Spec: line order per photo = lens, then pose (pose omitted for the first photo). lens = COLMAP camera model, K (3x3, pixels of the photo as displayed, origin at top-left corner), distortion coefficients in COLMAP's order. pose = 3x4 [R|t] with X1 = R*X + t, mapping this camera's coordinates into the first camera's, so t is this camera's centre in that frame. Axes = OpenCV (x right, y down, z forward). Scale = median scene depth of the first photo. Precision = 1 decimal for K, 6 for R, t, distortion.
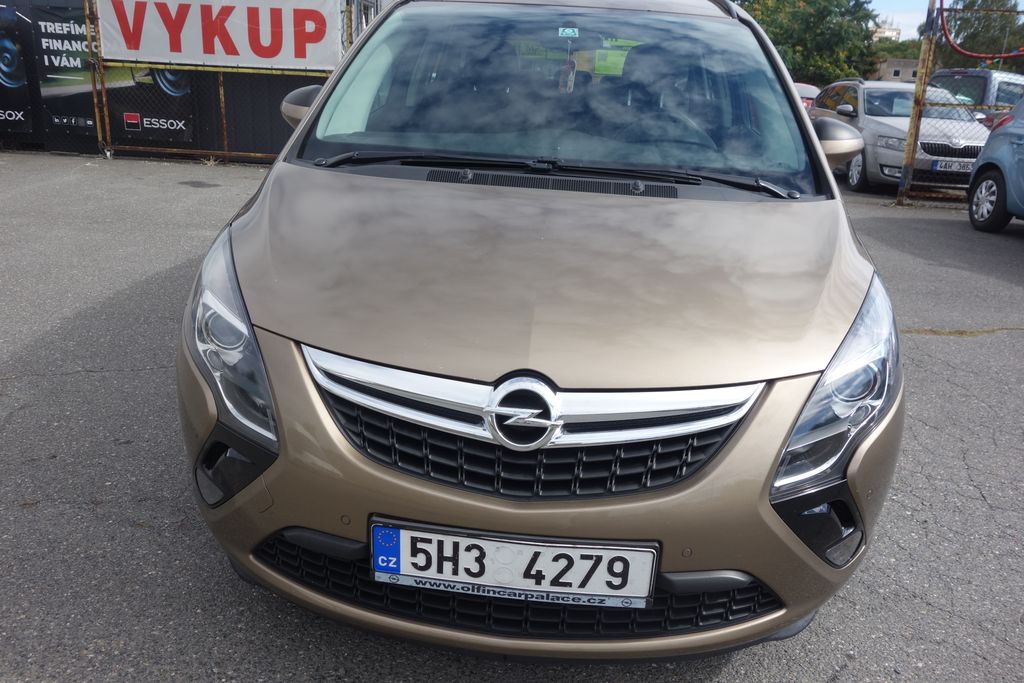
lens RADIAL K [[808.9, 0, 516.3], [0, 808.9, 336.6], [0, 0, 1]] dist [-0.000835, 0.005002]
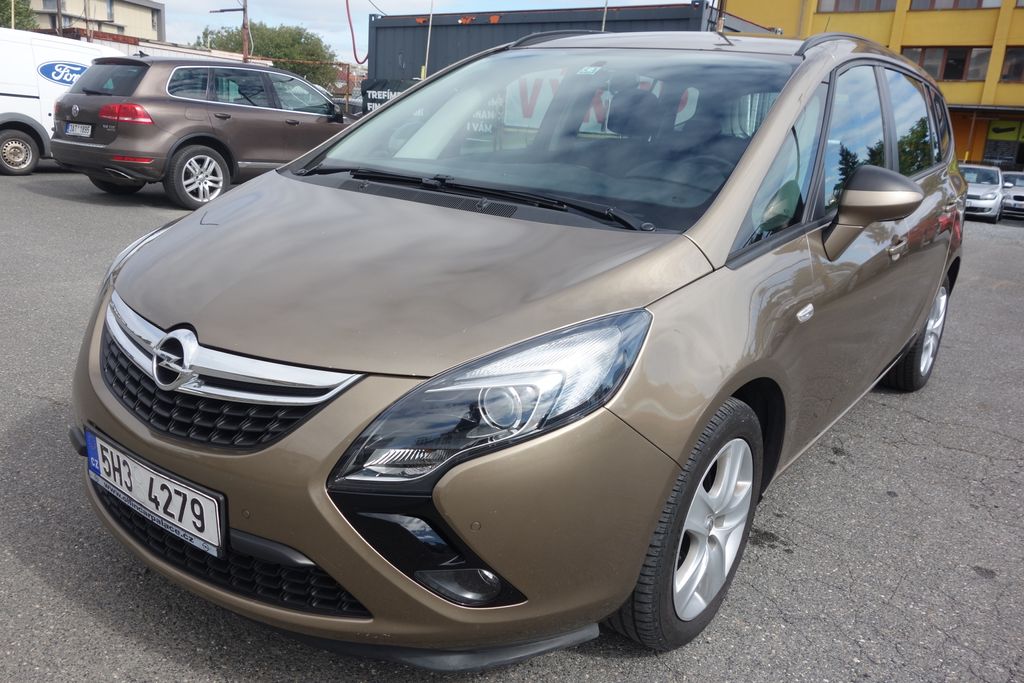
lens RADIAL K [[808.9, 0, 511.9], [0, 808.9, 342.8], [0, 0, 1]] dist [-0.000835, 0.005002]
pose [[0.838119, 0.144177, -0.526088, 1.005099], [-0.192355, 0.980601, -0.037707, 0.022111], [0.510446, 0.132799, 0.849594, 0.250779]]
